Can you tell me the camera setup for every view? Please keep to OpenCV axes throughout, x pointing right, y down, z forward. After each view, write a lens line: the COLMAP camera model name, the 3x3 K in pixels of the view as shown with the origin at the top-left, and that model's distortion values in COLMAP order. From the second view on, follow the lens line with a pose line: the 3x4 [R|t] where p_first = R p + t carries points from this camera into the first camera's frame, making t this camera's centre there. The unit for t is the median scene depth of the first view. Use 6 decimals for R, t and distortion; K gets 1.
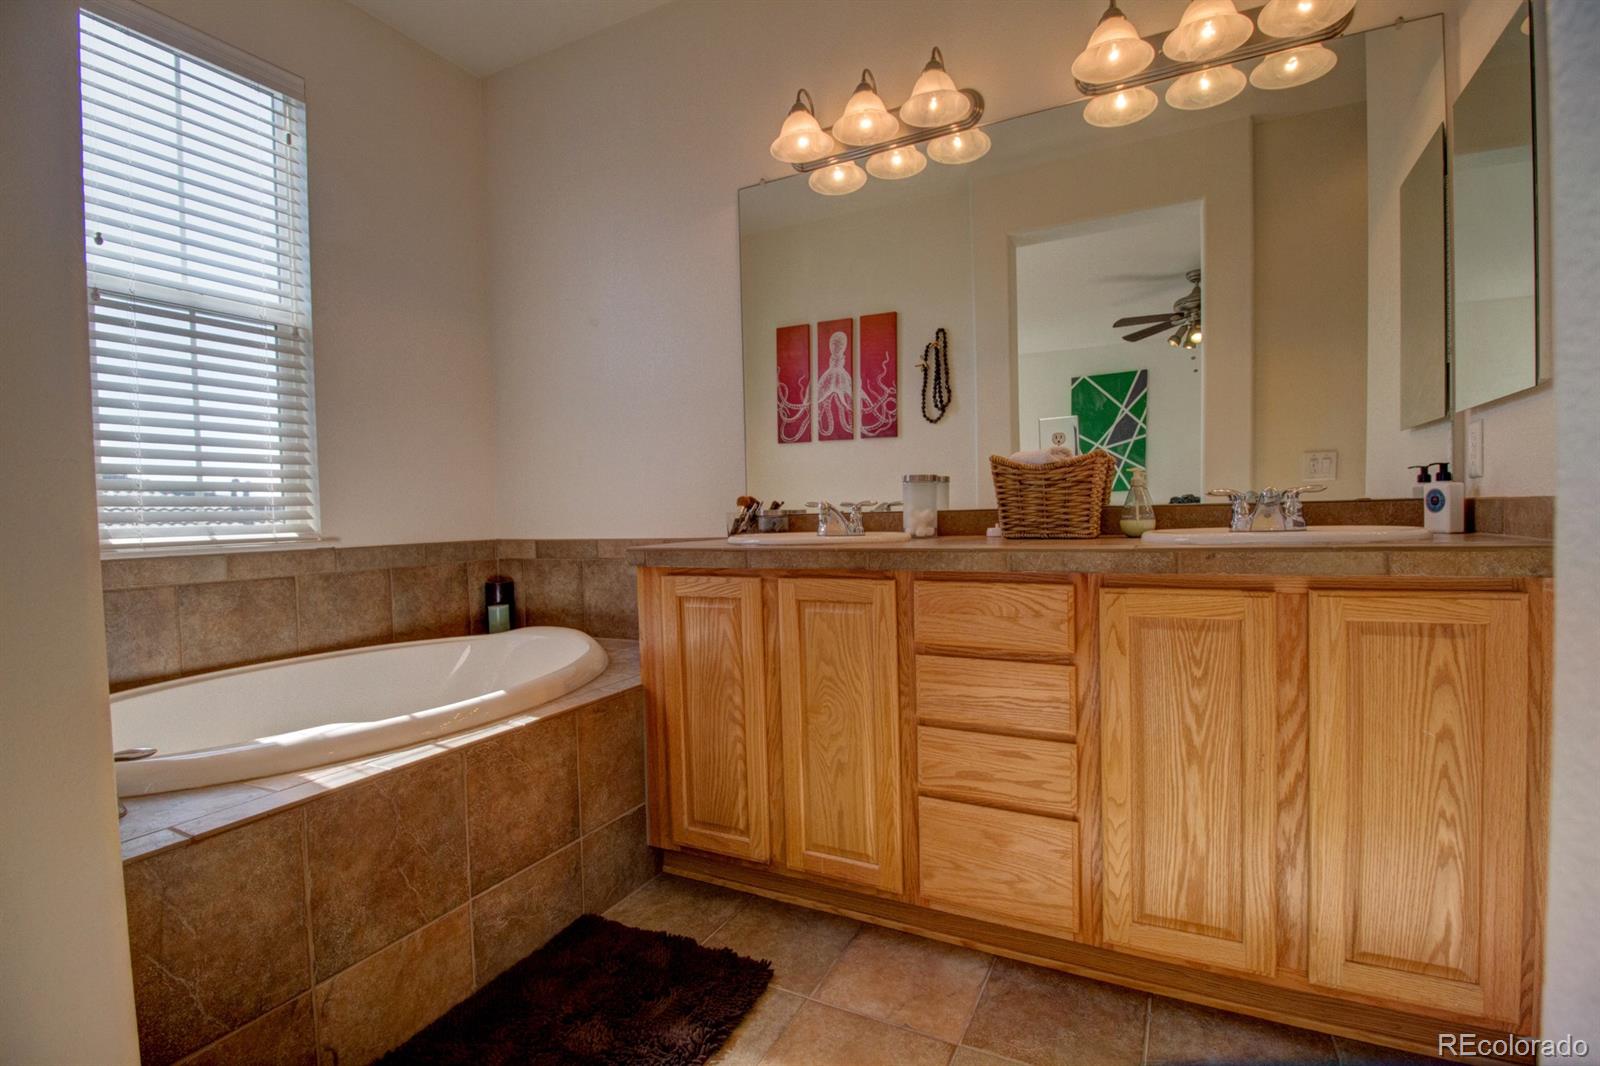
lens RADIAL K [[741.8, 0, 815.1], [0, 741.8, 524.4], [0, 0, 1]] dist [0.004910, -0.003360]
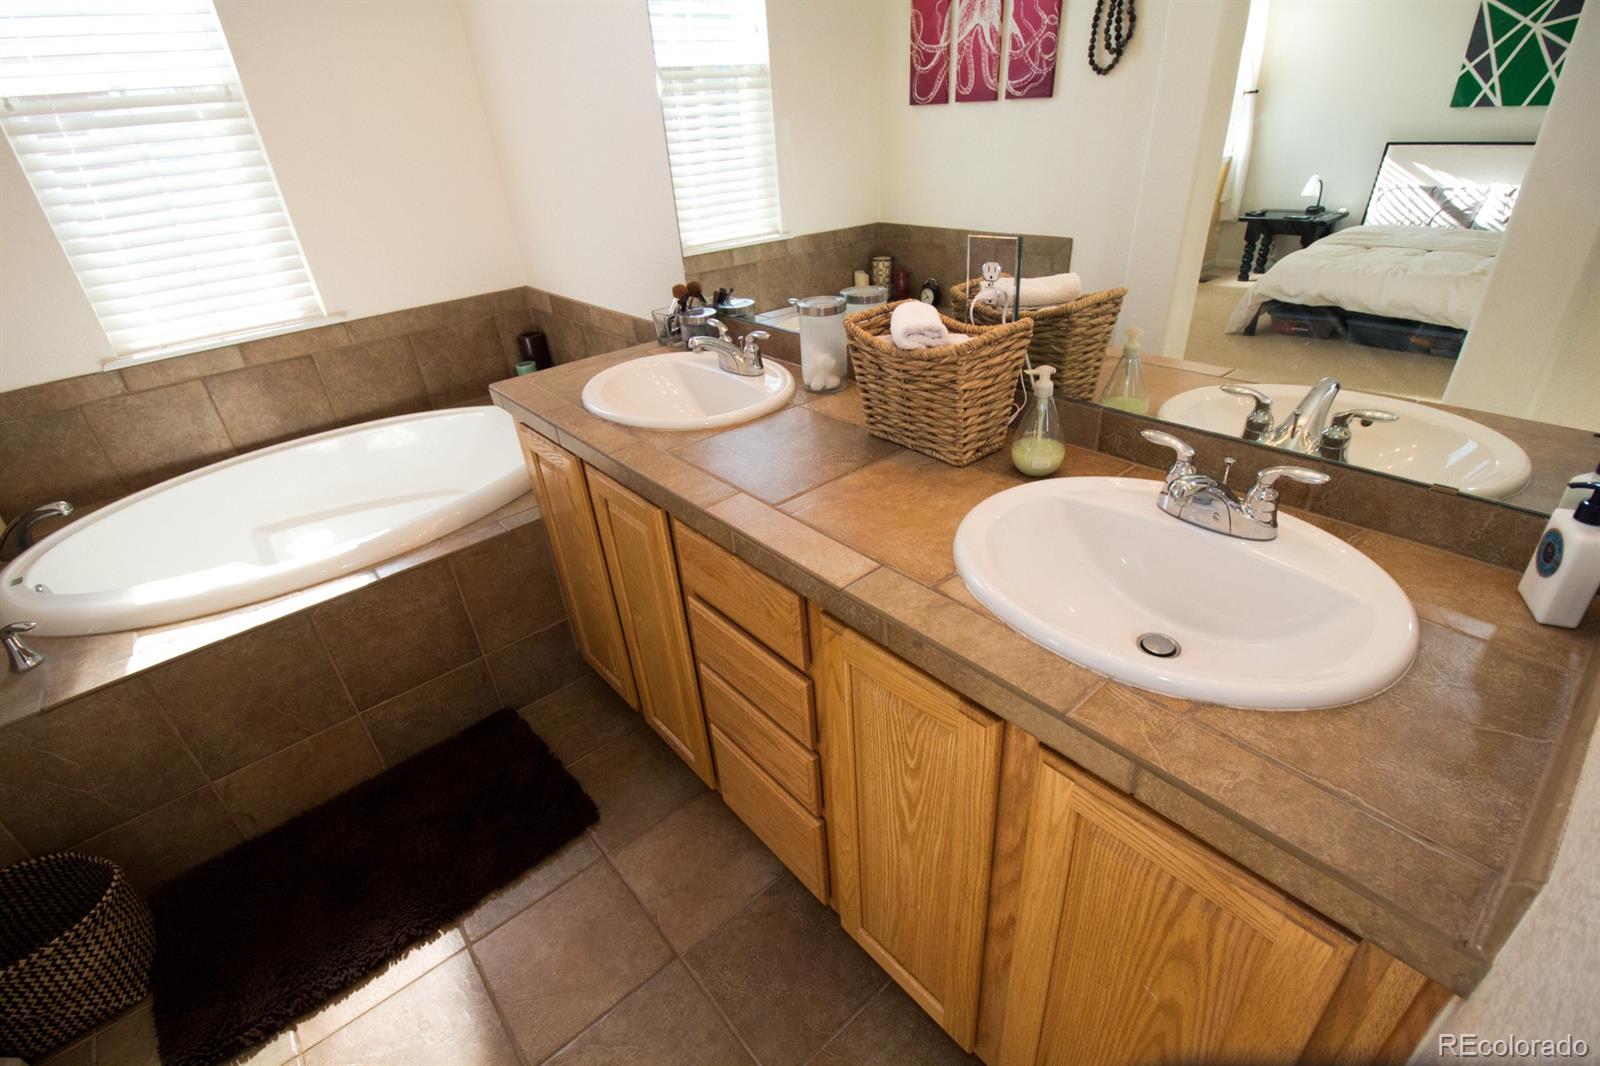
lens RADIAL K [[741.8, 0, 803.0], [0, 741.8, 525.5], [0, 0, 1]] dist [0.004910, -0.003360]
pose [[0.923879, 0.152936, -0.350796, 0.326828], [0.036641, 0.877109, 0.478892, -0.176505], [0.380926, -0.455292, 0.804739, 0.253995]]
